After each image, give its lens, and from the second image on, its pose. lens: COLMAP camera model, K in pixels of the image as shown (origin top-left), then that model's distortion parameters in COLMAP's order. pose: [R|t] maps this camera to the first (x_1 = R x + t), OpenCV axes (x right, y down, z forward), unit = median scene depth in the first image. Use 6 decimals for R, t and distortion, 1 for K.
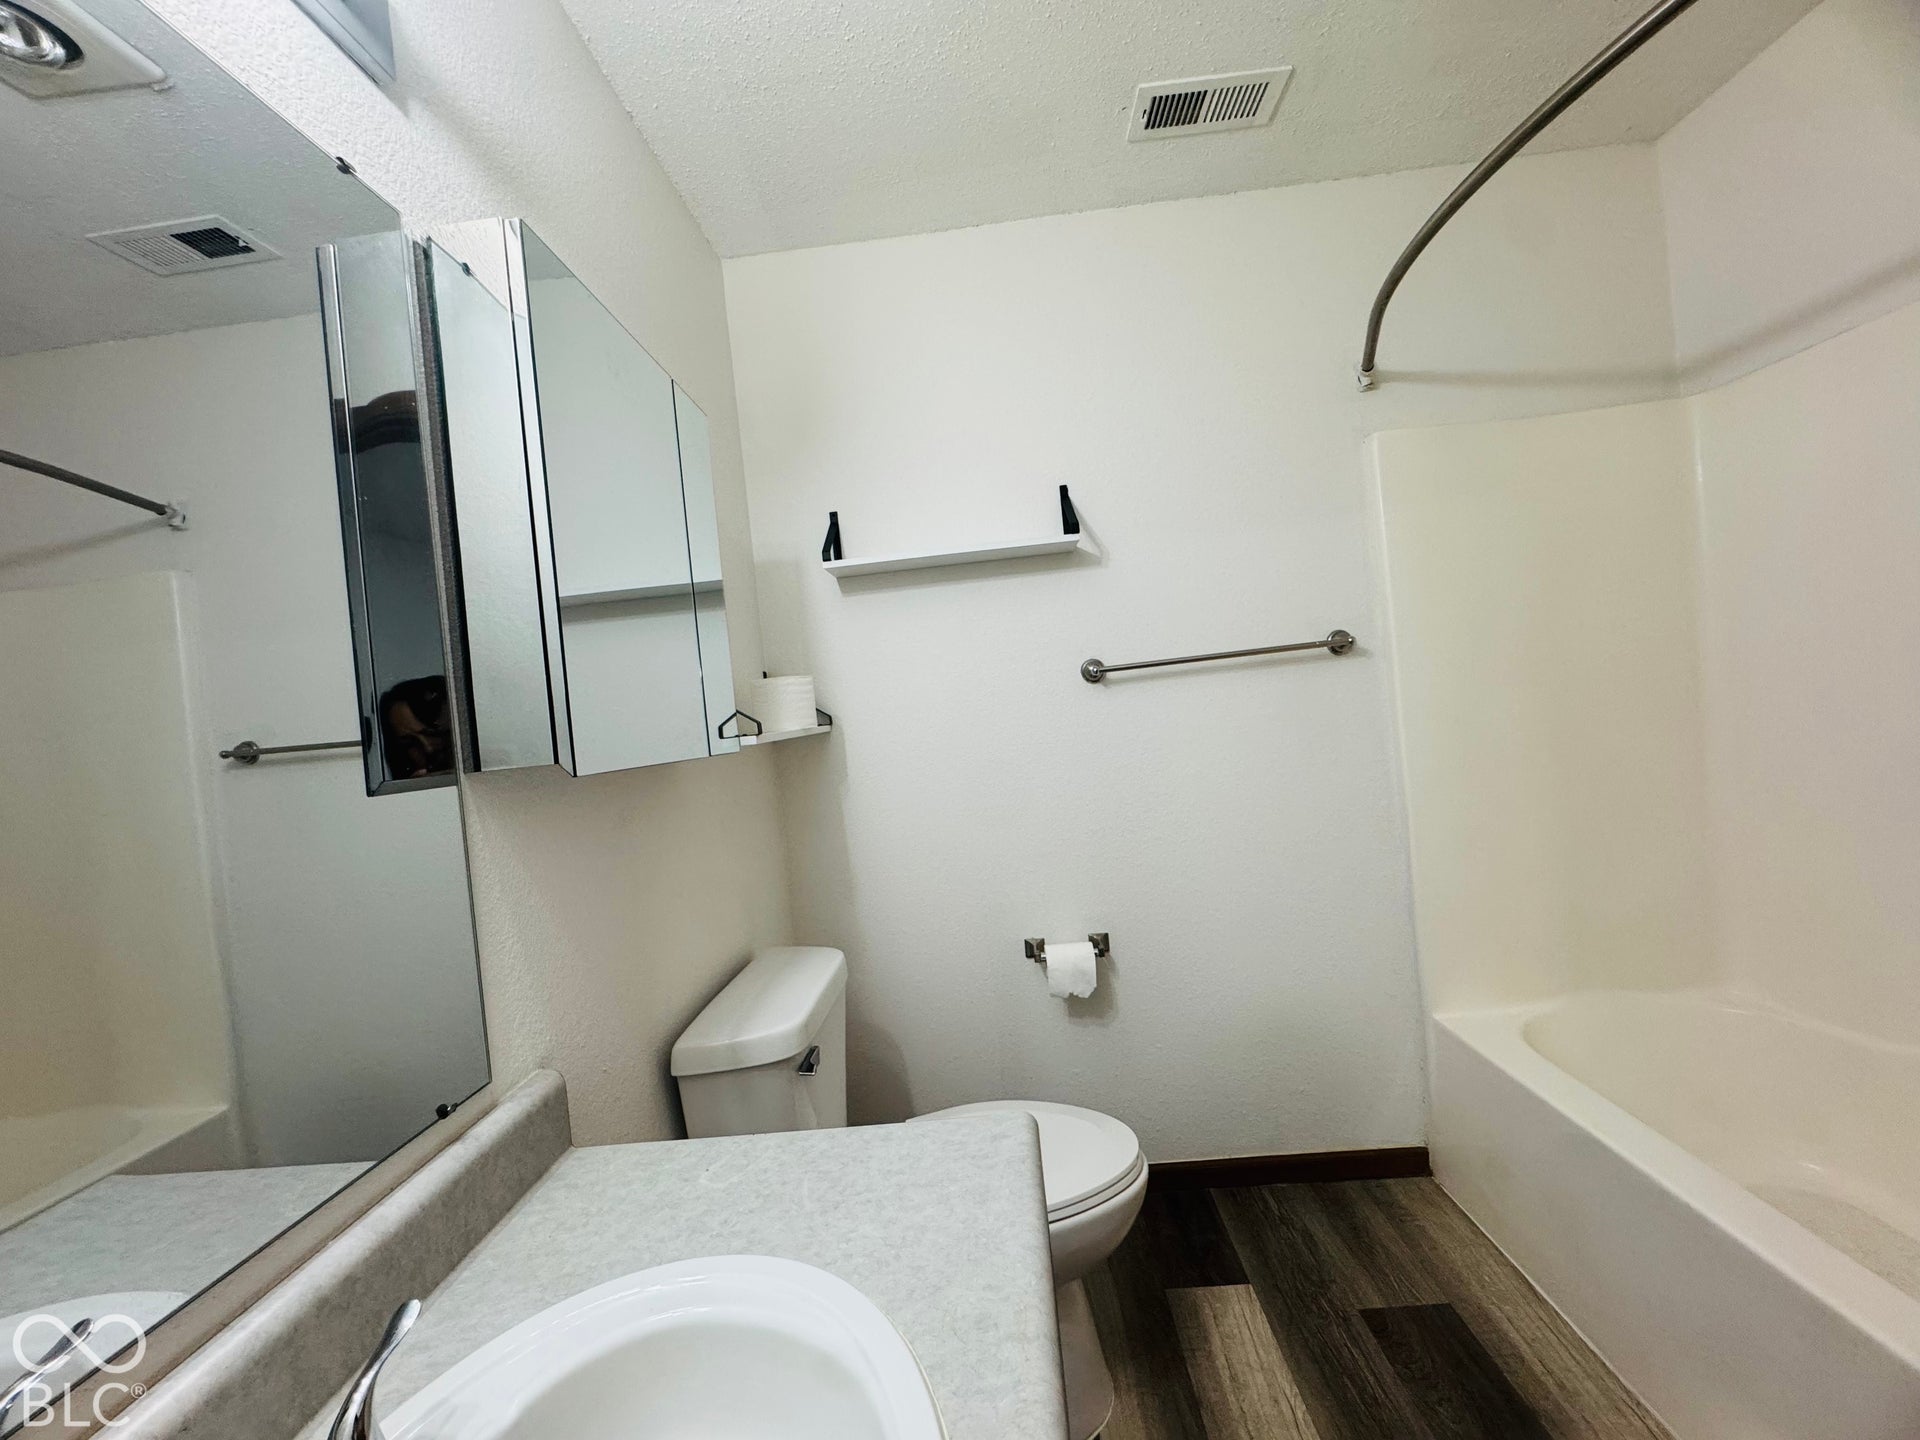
lens RADIAL K [[767.4, 0, 959.7], [0, 767.4, 719.2], [0, 0, 1]] dist [-0.003224, 0.000112]
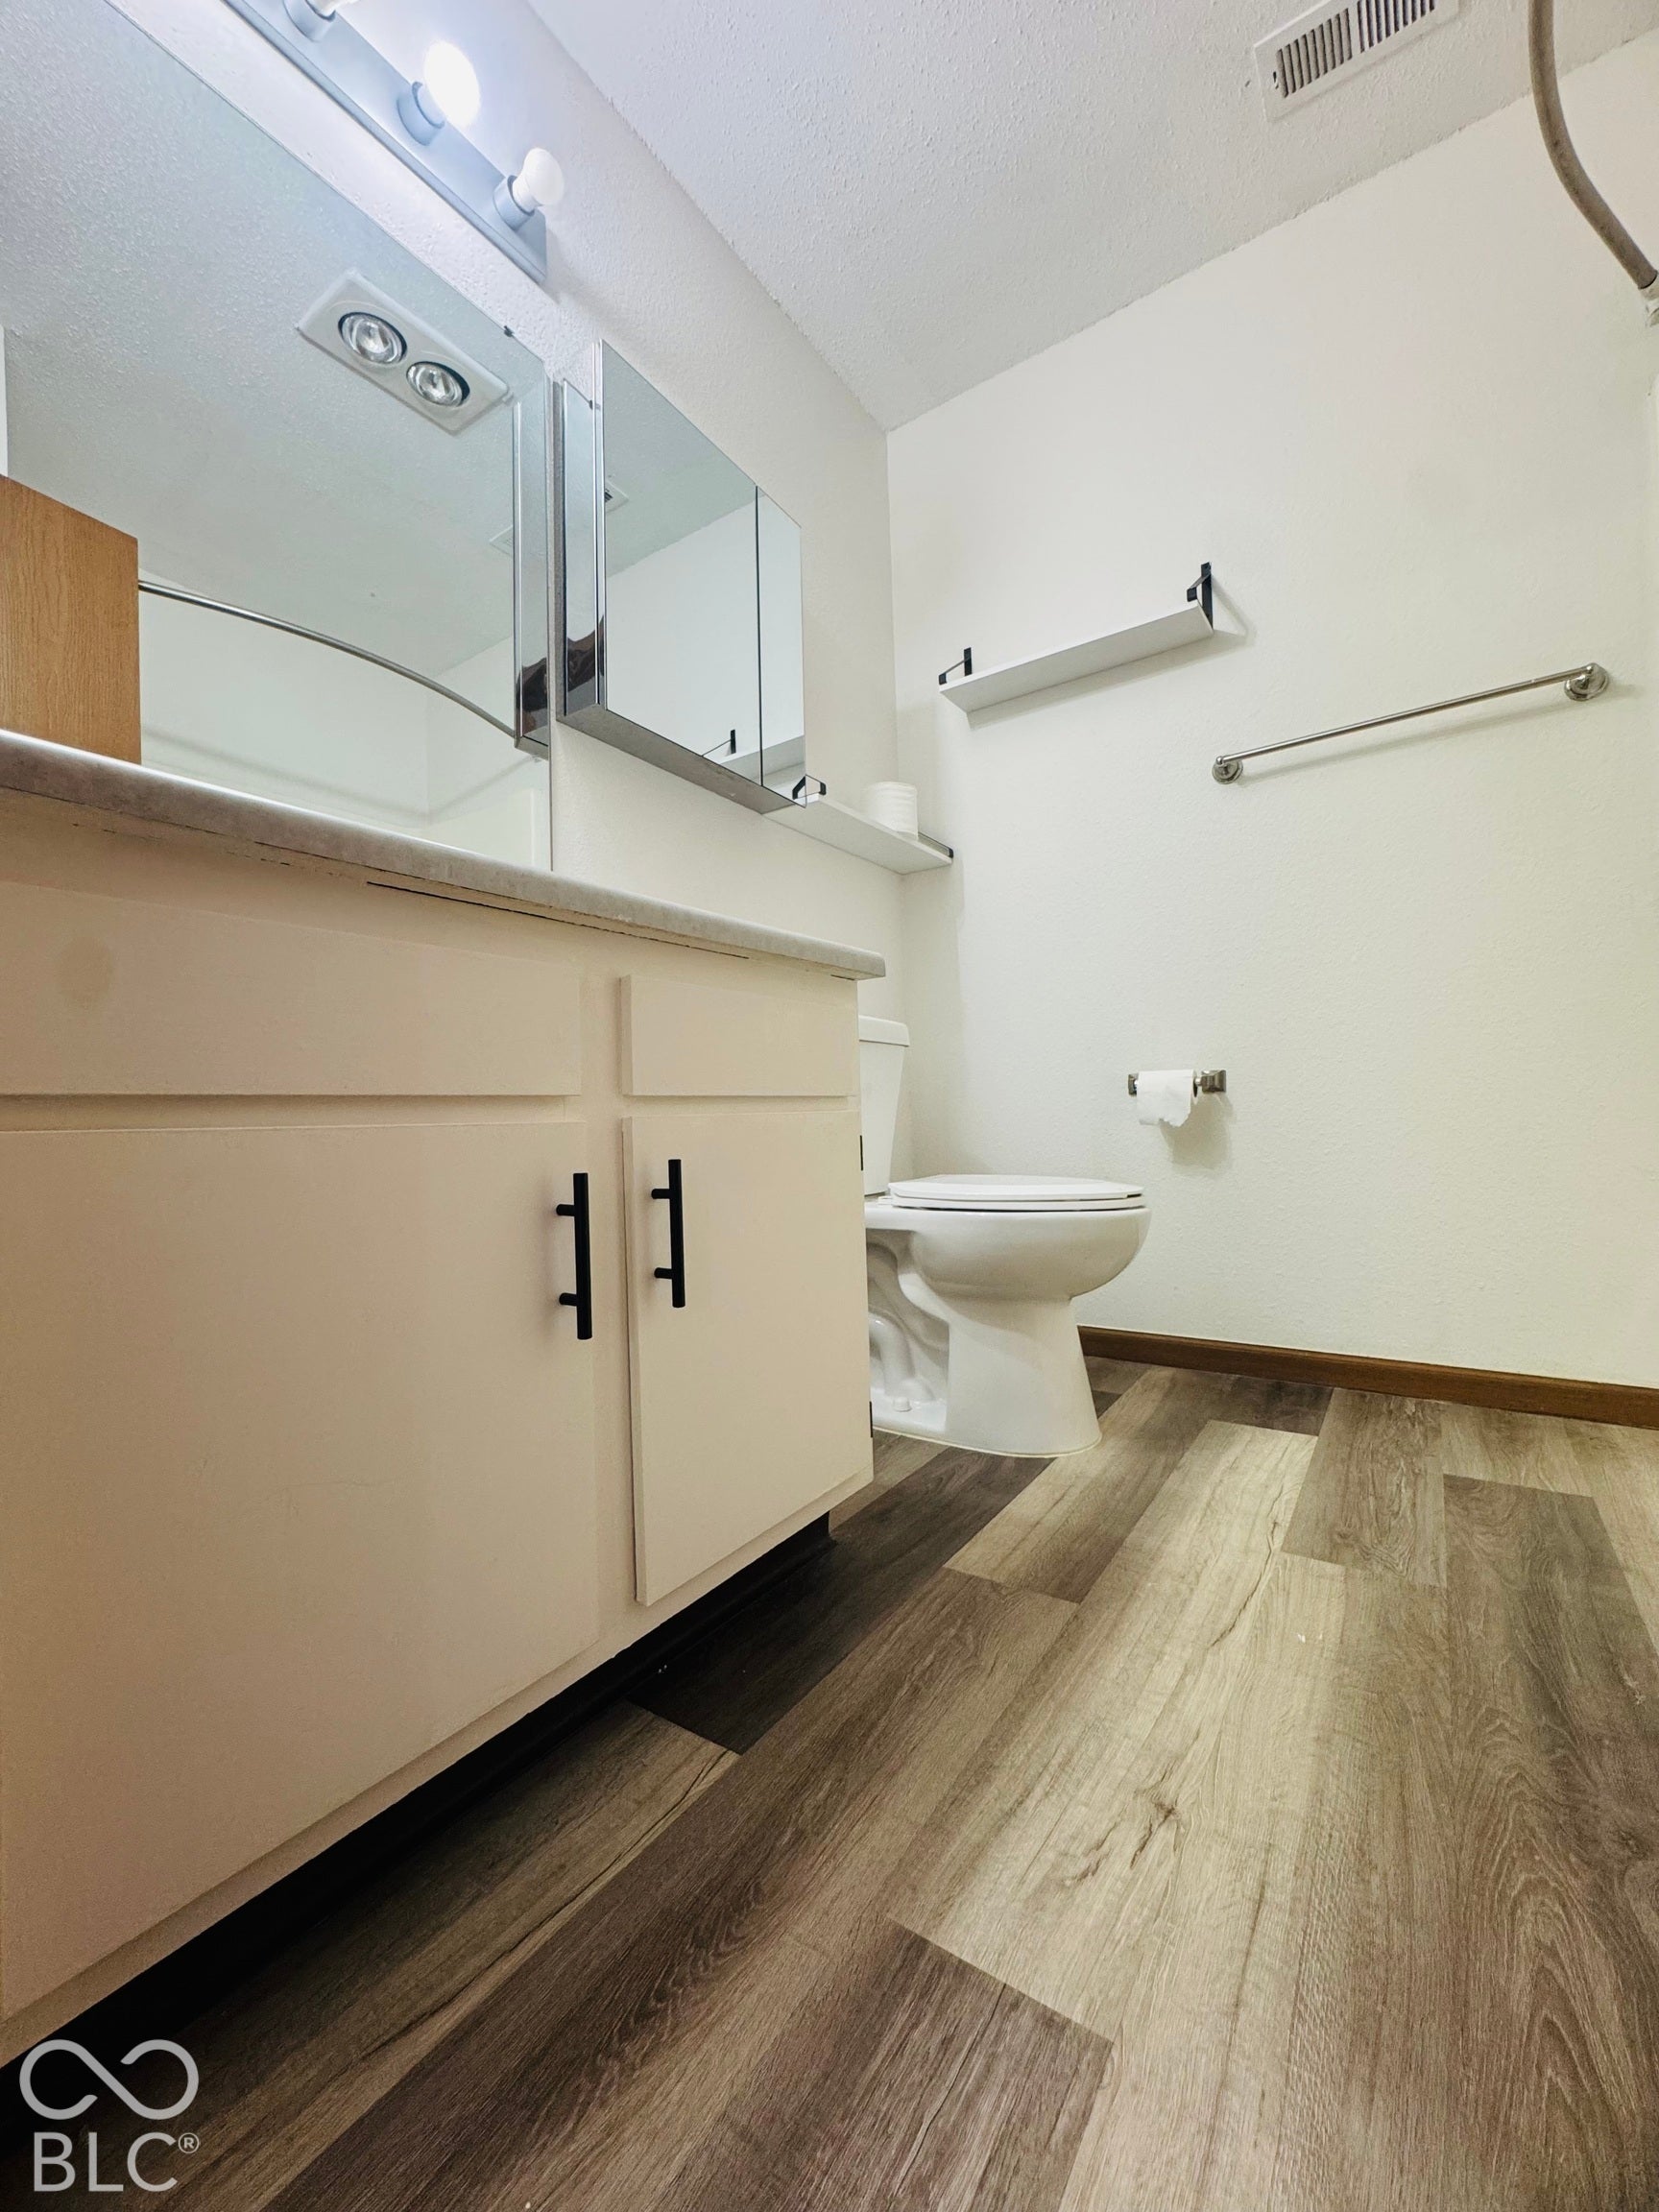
lens RADIAL K [[884.1, 0, 833.5], [0, 884.1, 1106.4], [0, 0, 1]] dist [-0.003224, 0.000112]
pose [[0.851024, 0.068632, -0.520622, 0.423215], [-0.064949, 0.997567, 0.025339, 0.401158], [0.521094, 0.012250, 0.853411, -0.112928]]
